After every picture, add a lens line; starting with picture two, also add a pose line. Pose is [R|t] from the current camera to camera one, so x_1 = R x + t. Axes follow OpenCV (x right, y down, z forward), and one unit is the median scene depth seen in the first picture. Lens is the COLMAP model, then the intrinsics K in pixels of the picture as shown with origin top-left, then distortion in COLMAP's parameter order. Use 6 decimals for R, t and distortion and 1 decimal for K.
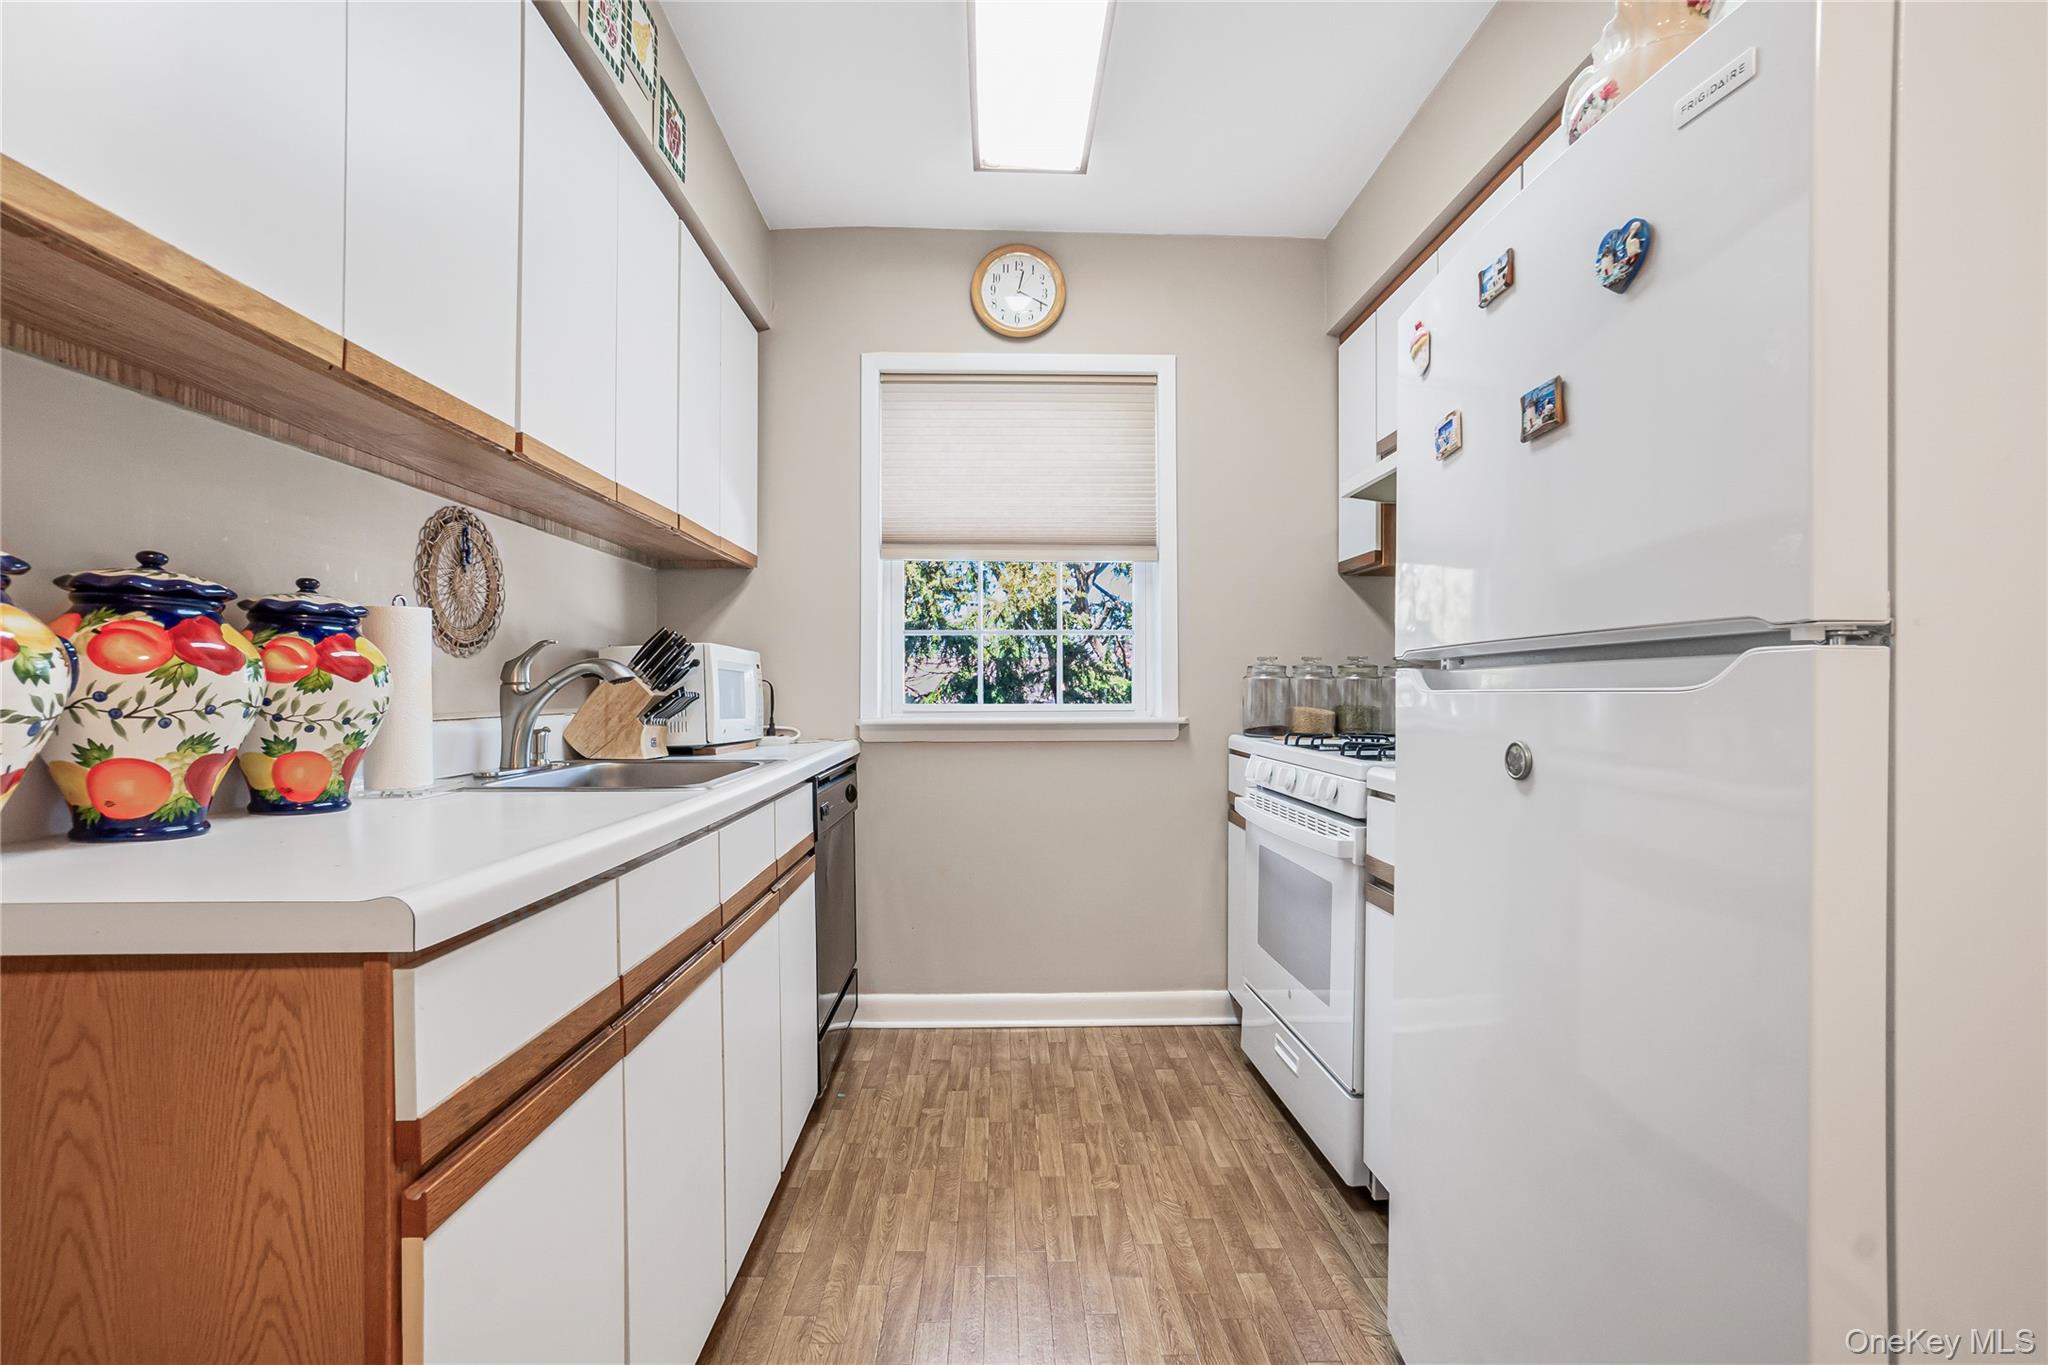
lens RADIAL K [[938.1, 0, 1014.9], [0, 938.1, 688.4], [0, 0, 1]] dist [-0.052102, 0.025039]
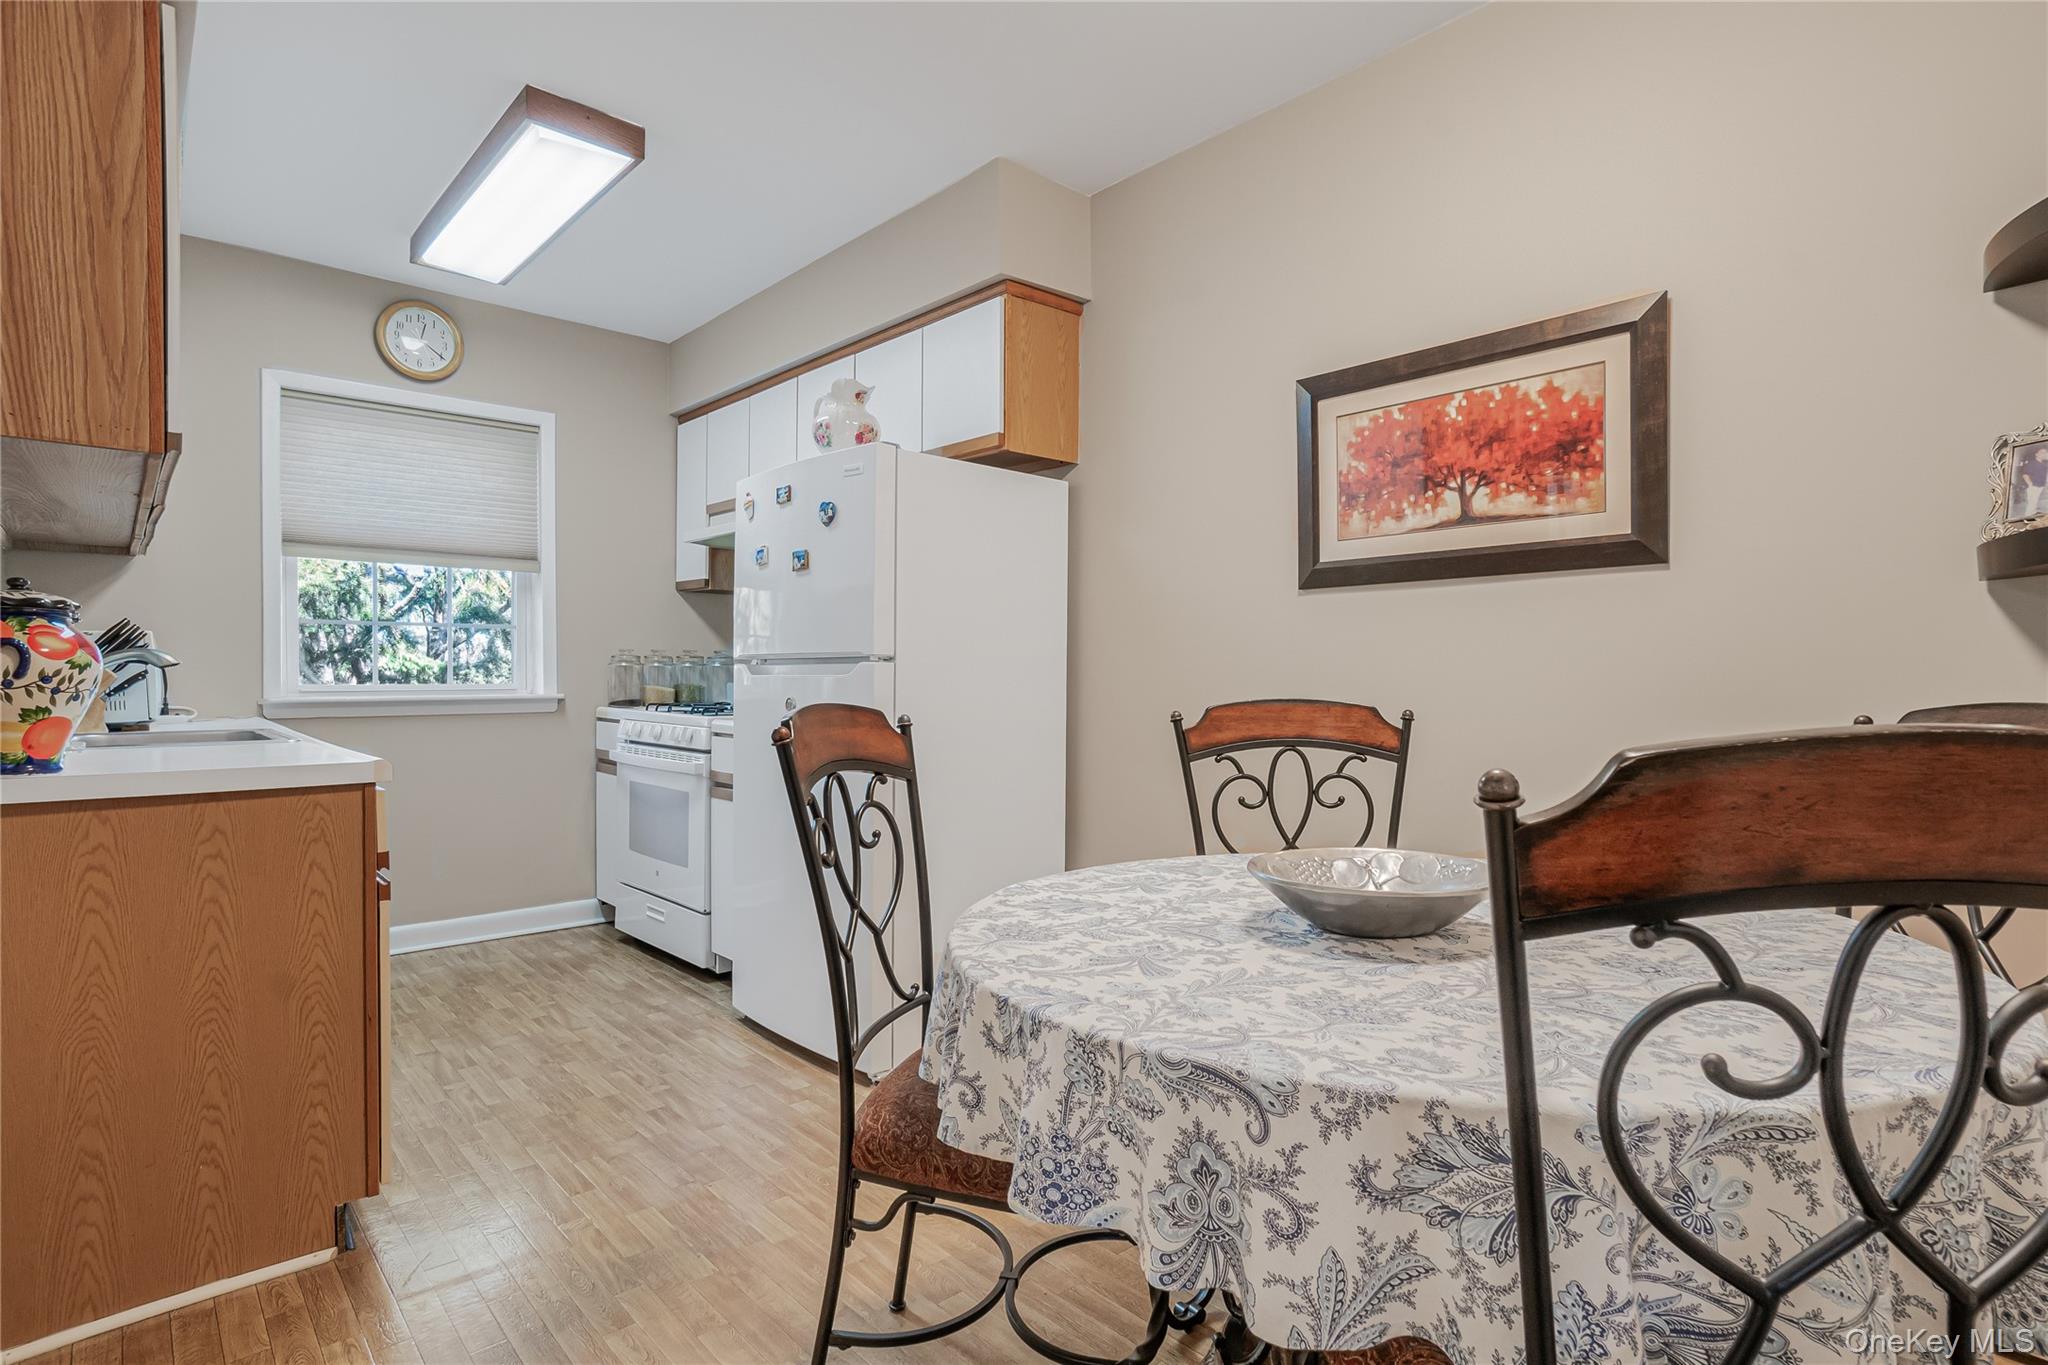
lens RADIAL K [[1051.9, 0, 998.2], [0, 1051.9, 690.0], [0, 0, 1]] dist [-0.036699, 0.026869]
pose [[0.773581, -0.006882, 0.633660, -0.429696], [-0.005857, 0.999821, 0.018009, -0.007290], [-0.633671, -0.017643, 0.773402, -0.813313]]
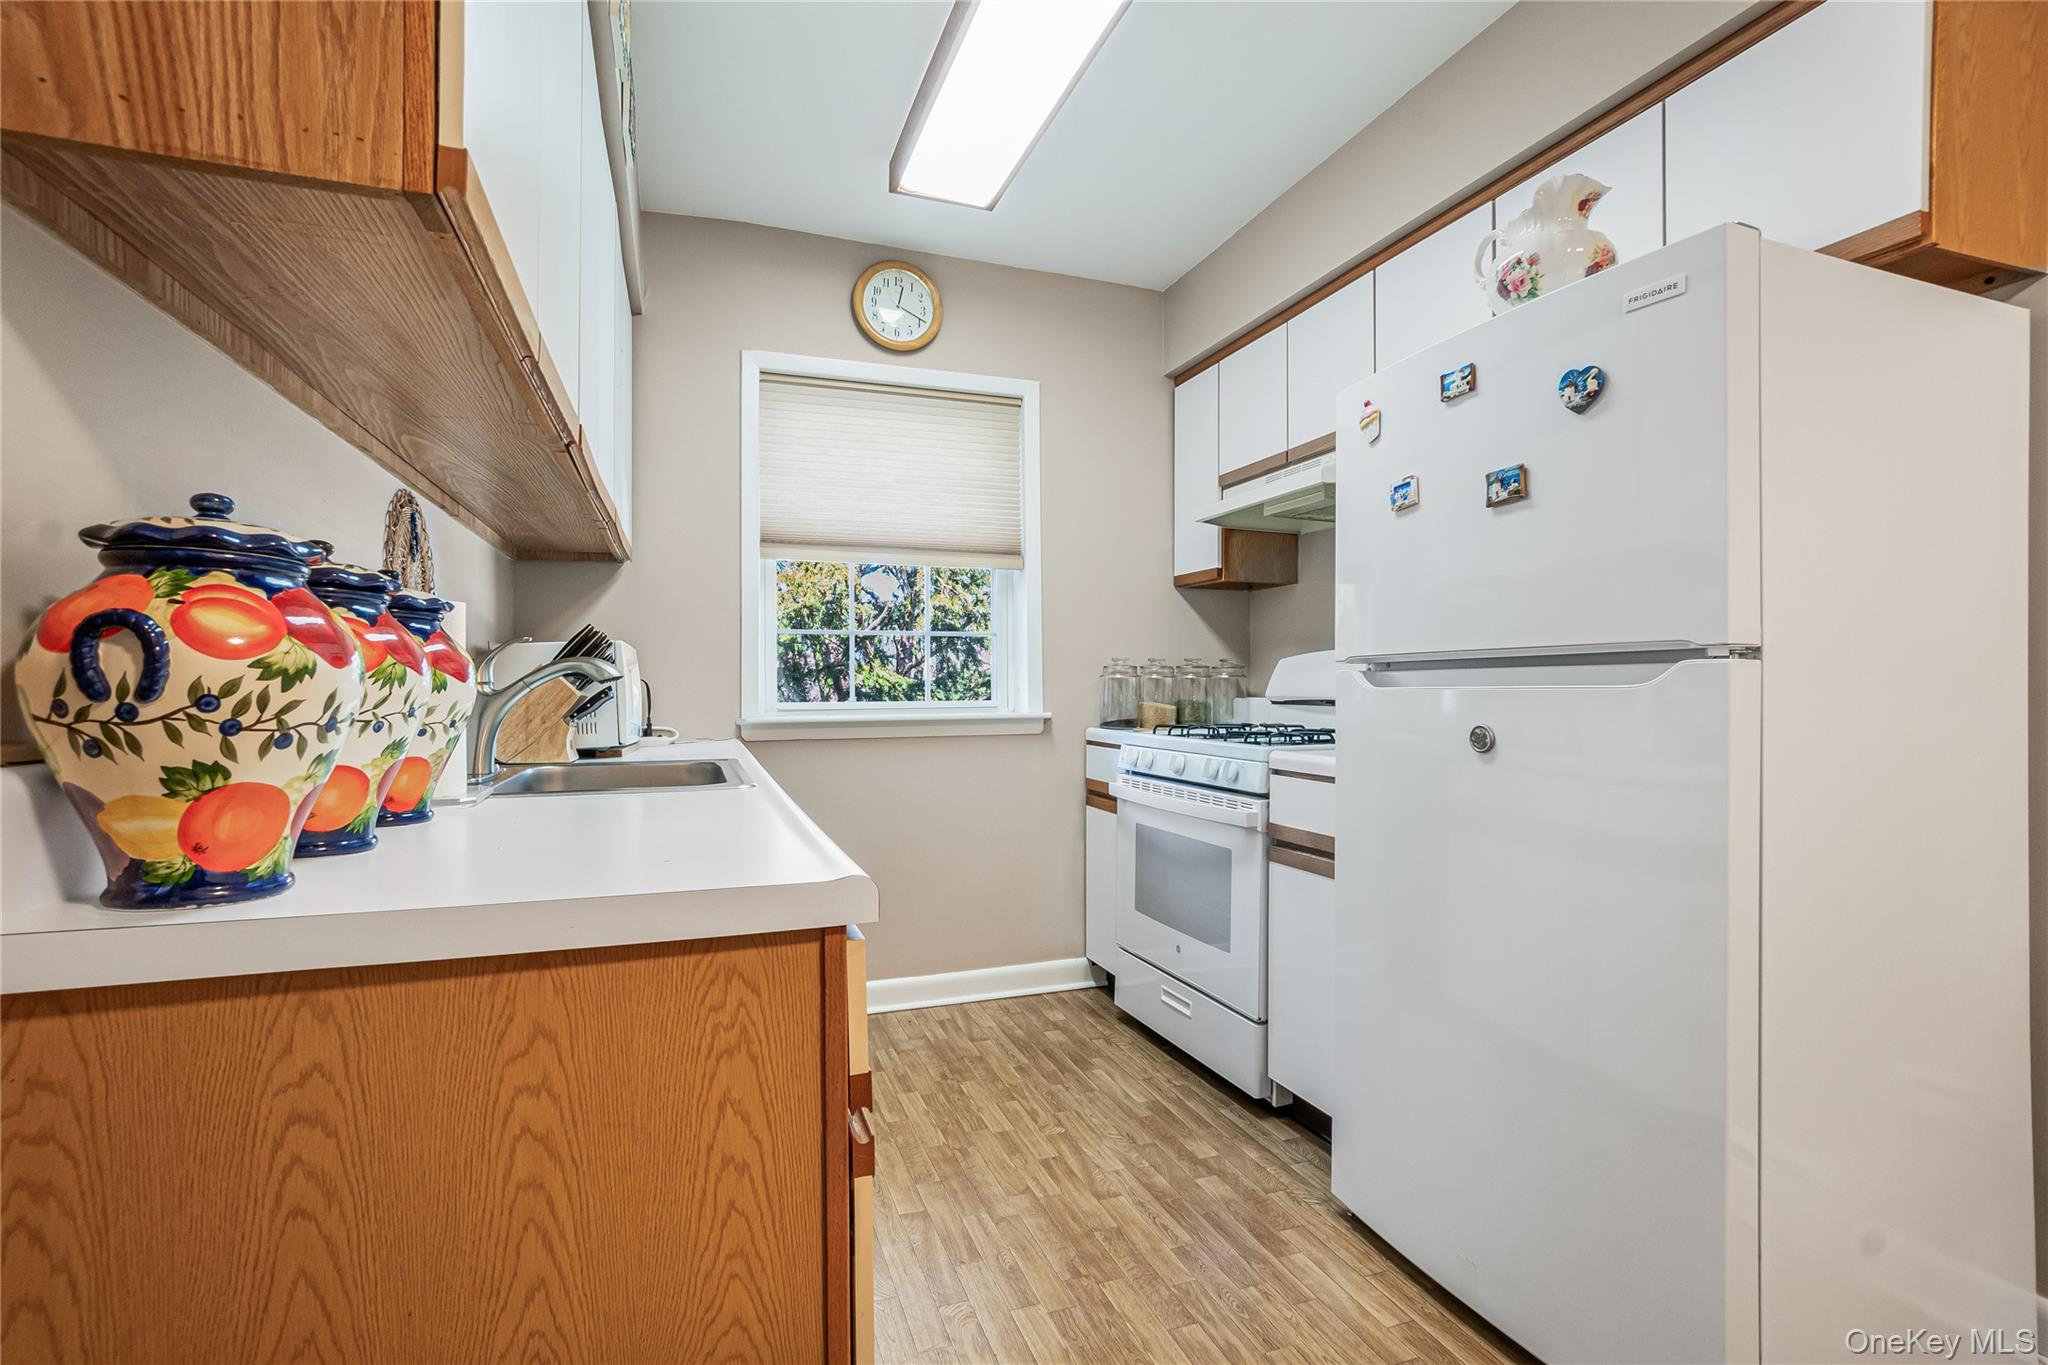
lens RADIAL K [[938.1, 0, 1014.9], [0, 938.1, 688.4], [0, 0, 1]] dist [-0.052102, 0.025039]
pose [[0.950121, -0.003354, 0.311865, -0.312481], [0.002526, 0.999992, 0.003059, -0.001443], [-0.311873, -0.002119, 0.950122, -0.052577]]
